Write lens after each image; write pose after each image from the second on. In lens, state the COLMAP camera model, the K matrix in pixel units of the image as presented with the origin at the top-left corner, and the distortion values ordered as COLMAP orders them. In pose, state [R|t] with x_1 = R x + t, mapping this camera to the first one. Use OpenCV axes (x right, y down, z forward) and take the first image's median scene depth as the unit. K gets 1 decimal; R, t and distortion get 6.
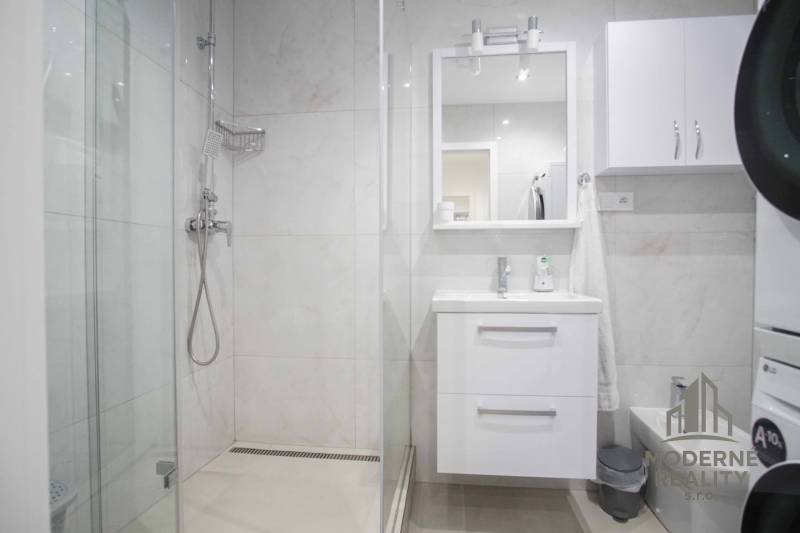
lens RADIAL K [[436.1, 0, 408.1], [0, 436.1, 260.9], [0, 0, 1]] dist [-0.030056, 0.005734]
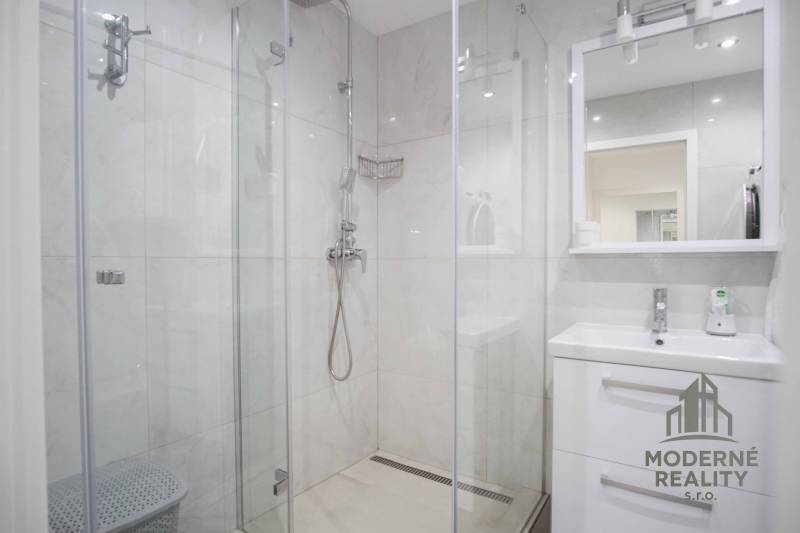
lens RADIAL K [[436.1, 0, 417.5], [0, 436.1, 257.3], [0, 0, 1]] dist [-0.030056, 0.005734]
pose [[0.889710, 0.003341, -0.456514, 0.182296], [0.000653, 0.999963, 0.008590, -0.072257], [0.456525, -0.007941, 0.889675, 0.086788]]
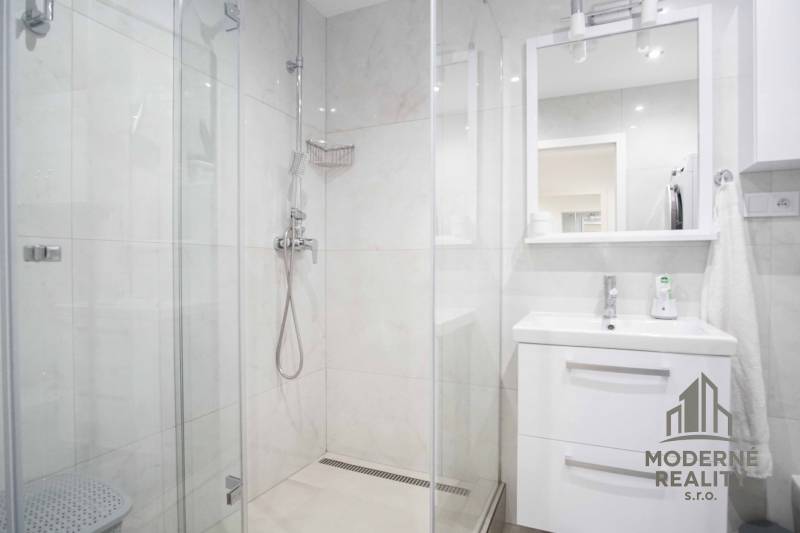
lens RADIAL K [[436.1, 0, 412.1], [0, 436.1, 258.6], [0, 0, 1]] dist [-0.030056, 0.005734]
pose [[0.952442, 0.001713, -0.304715, 0.107041], [-0.000993, 0.999996, 0.002518, -0.042827], [0.304718, -0.002096, 0.952440, 0.085167]]
